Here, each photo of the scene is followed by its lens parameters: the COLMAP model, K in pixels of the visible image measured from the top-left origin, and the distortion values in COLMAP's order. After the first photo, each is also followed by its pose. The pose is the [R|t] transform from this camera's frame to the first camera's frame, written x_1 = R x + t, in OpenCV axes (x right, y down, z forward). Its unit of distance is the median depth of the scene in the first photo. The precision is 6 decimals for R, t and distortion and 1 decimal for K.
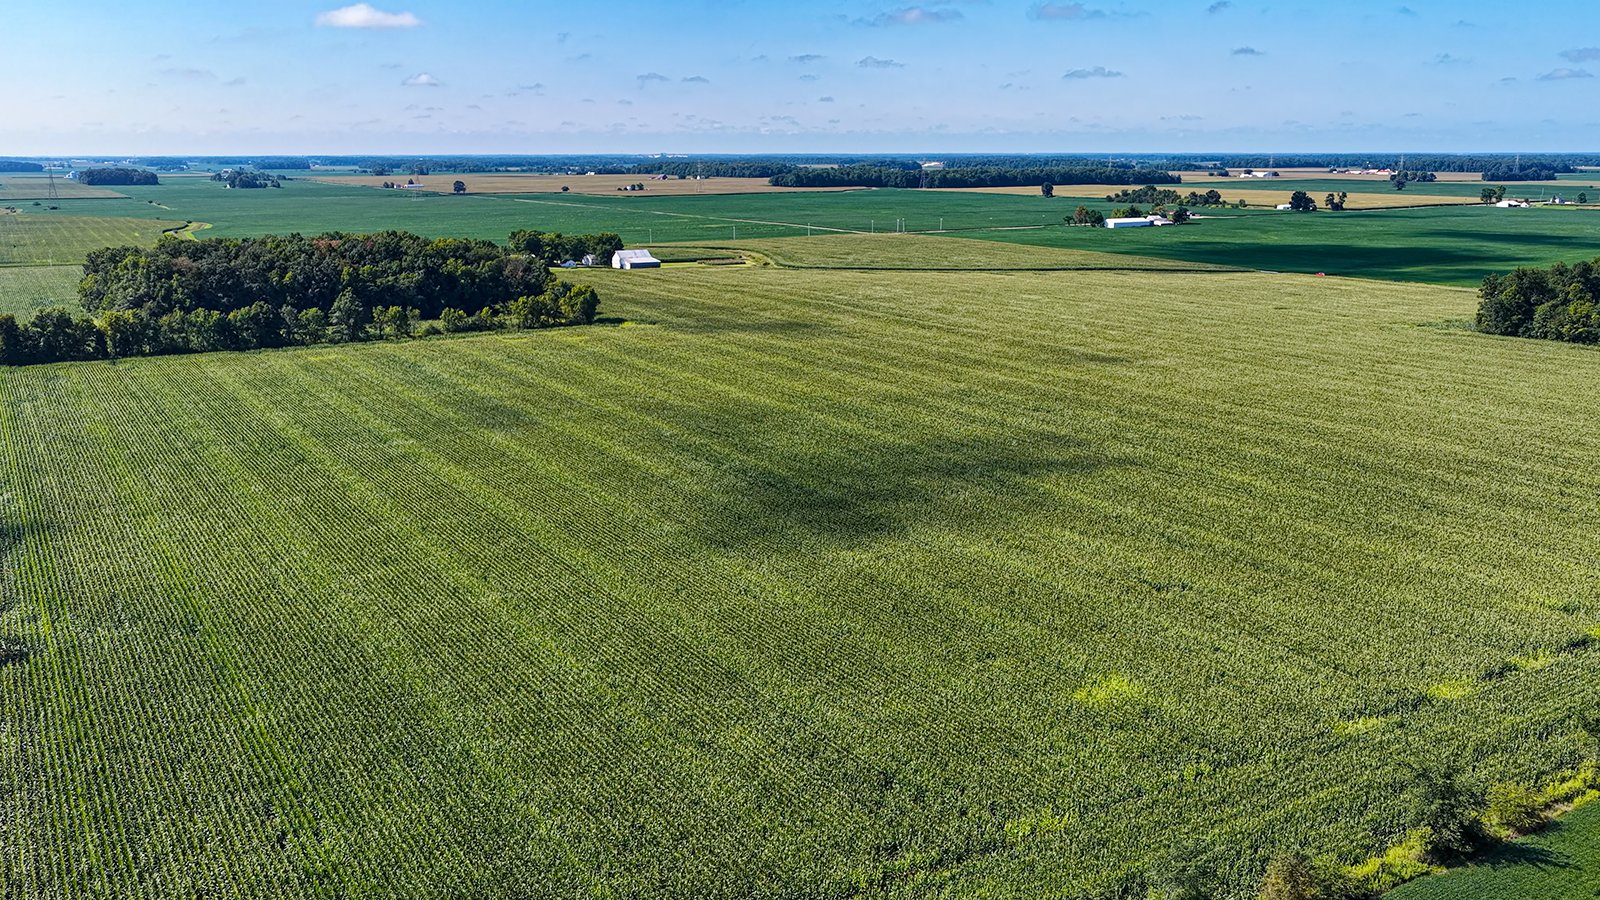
lens RADIAL K [[1365.5, 0, 803.3], [0, 1365.5, 450.6], [0, 0, 1]] dist [-0.020917, 0.046067]
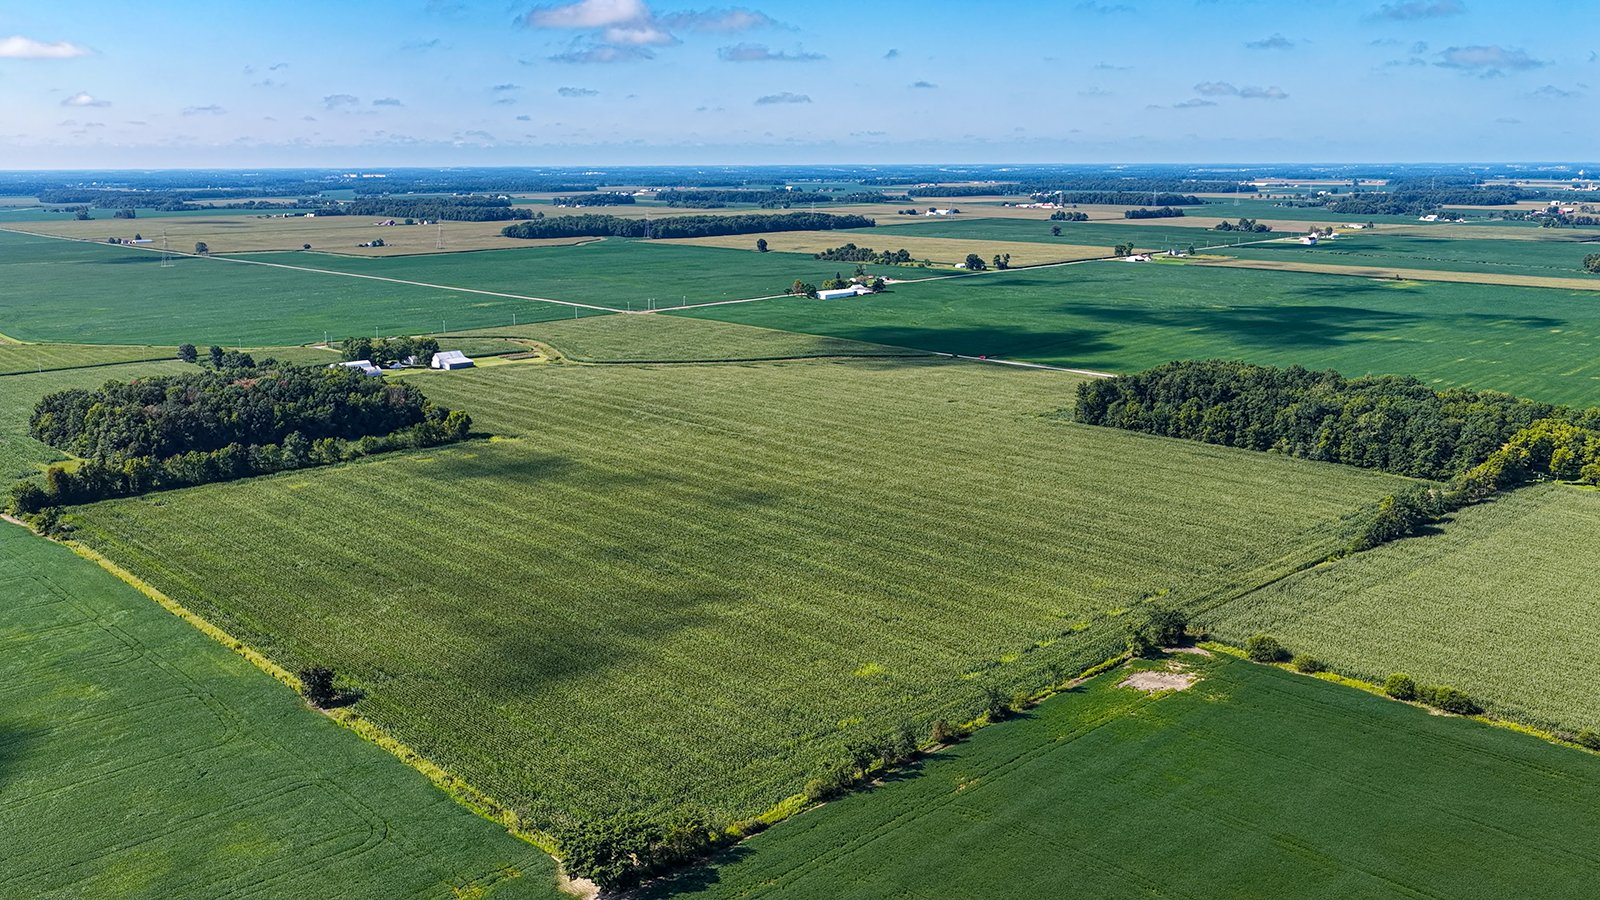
lens RADIAL K [[1365.5, 0, 803.3], [0, 1365.5, 450.6], [0, 0, 1]] dist [-0.020917, 0.046067]
pose [[0.976897, -0.047662, 0.208327, -0.118391], [0.048944, 0.998801, -0.000999, -0.067508], [-0.208030, 0.011172, 0.978059, -0.421493]]
